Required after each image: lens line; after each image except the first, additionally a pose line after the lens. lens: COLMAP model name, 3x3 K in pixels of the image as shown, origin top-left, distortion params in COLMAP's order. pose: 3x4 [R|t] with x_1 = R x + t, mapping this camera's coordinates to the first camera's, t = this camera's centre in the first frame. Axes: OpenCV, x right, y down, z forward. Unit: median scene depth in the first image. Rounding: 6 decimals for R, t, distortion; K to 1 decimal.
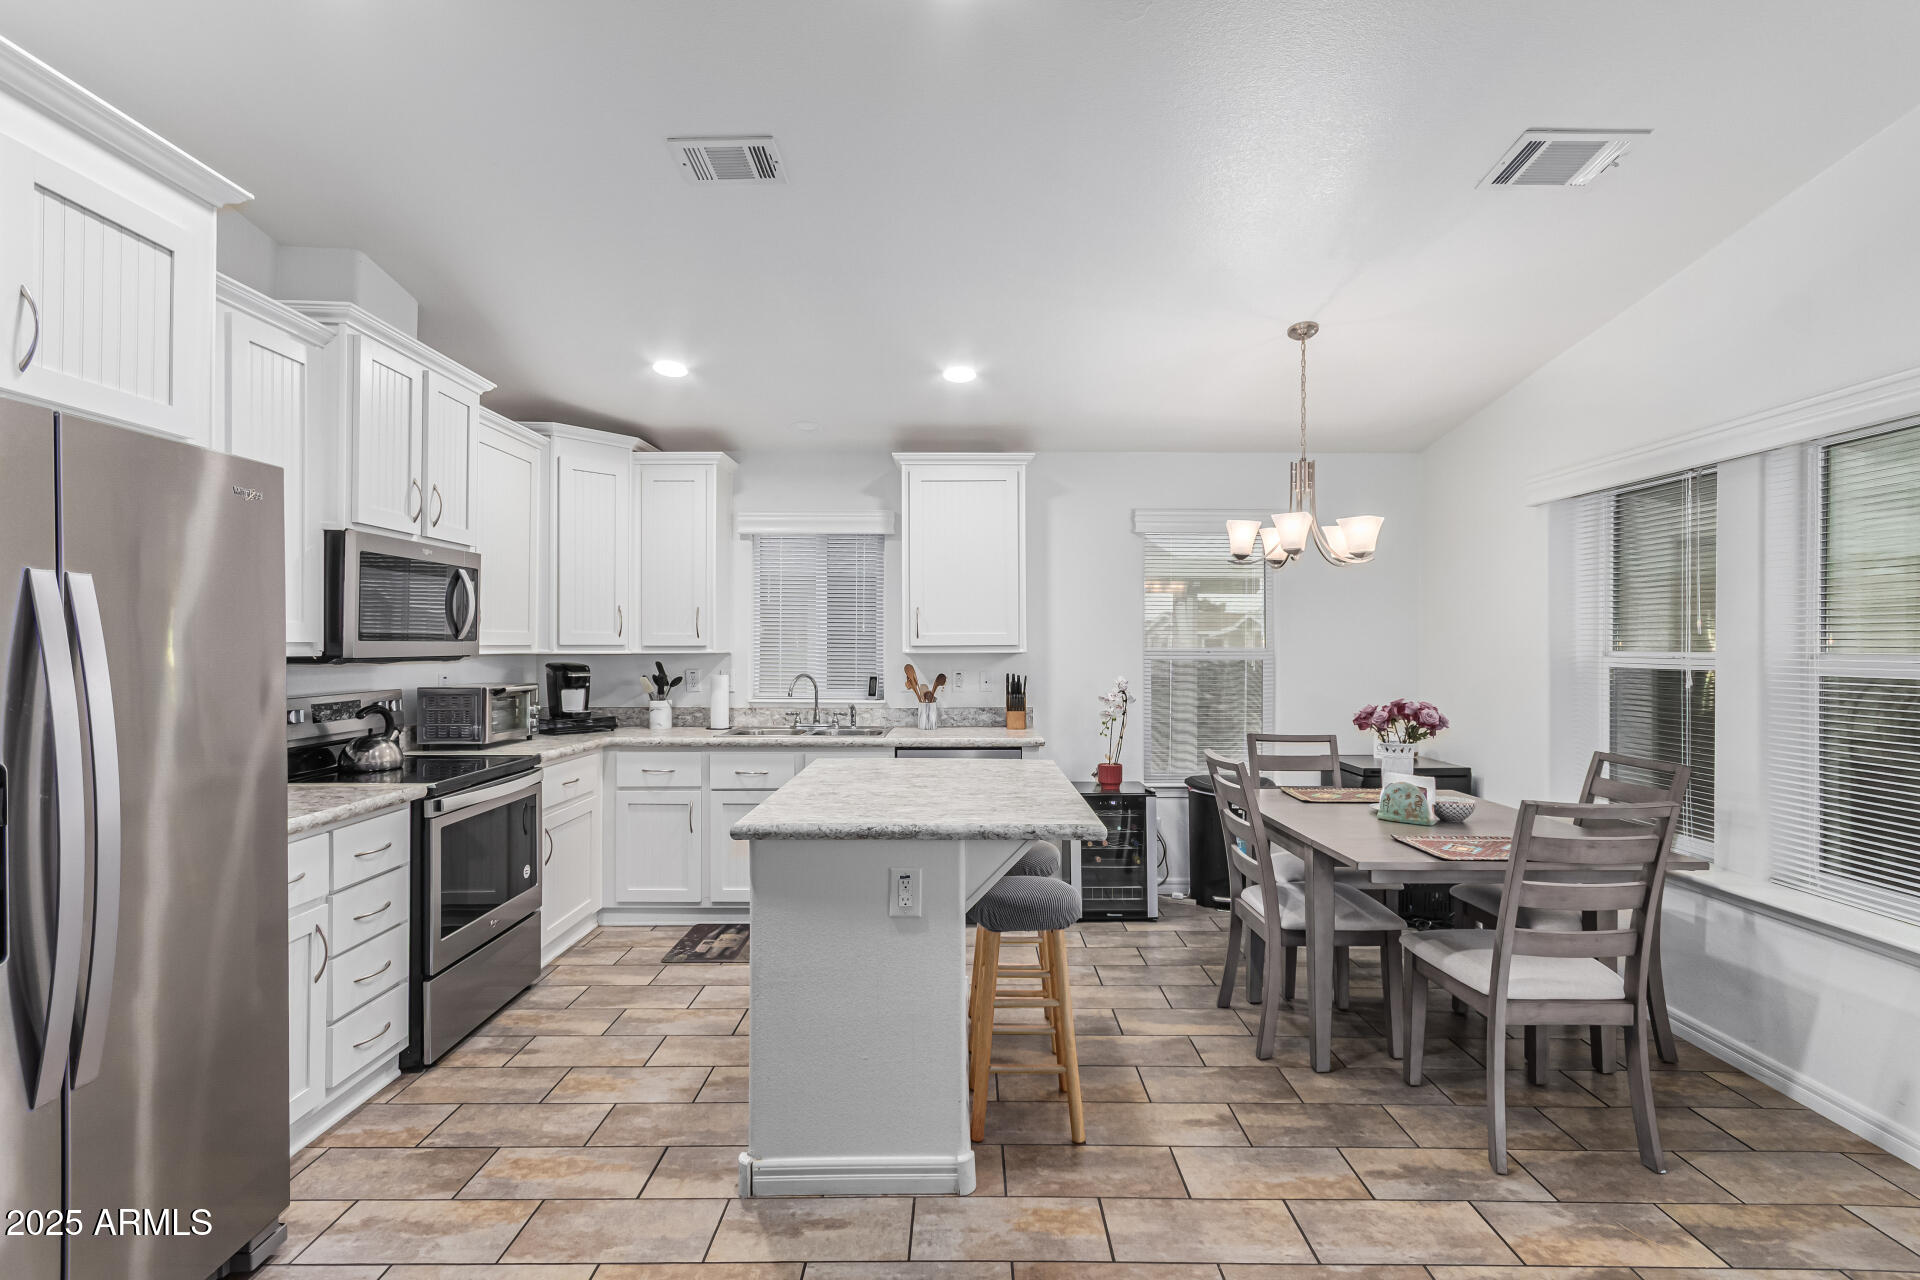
lens RADIAL K [[878.1, 0, 960.0], [0, 878.1, 640.0], [0, 0, 1]] dist [-0.007386, 0.000692]
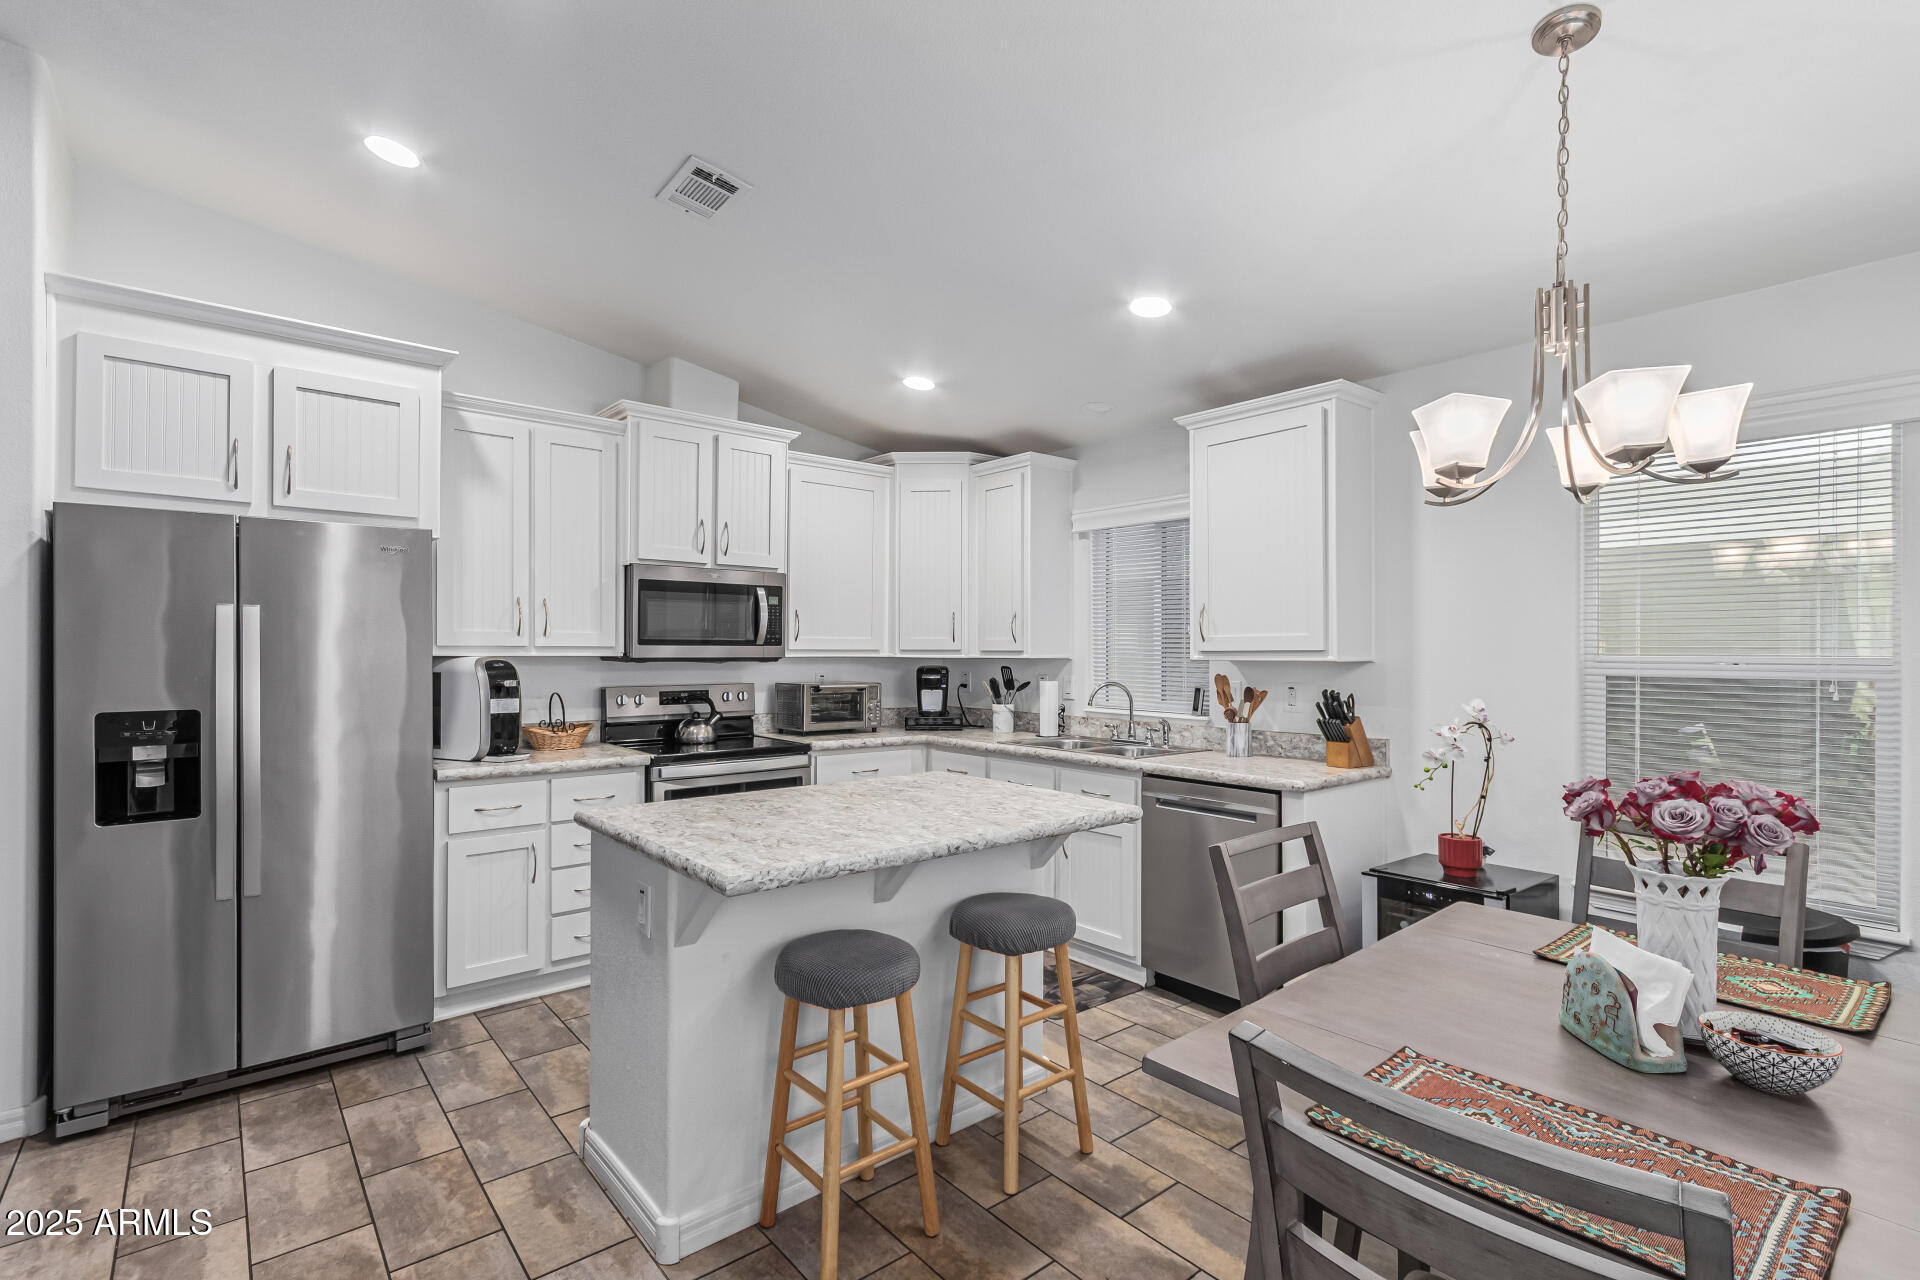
lens RADIAL K [[878.1, 0, 960.0], [0, 878.1, 640.0], [0, 0, 1]] dist [-0.007386, 0.000692]
pose [[0.649112, -0.008057, -0.760650, 0.449735], [0.001094, 0.999953, -0.009659, 0.004783], [0.760692, 0.005438, 0.649090, 0.331216]]
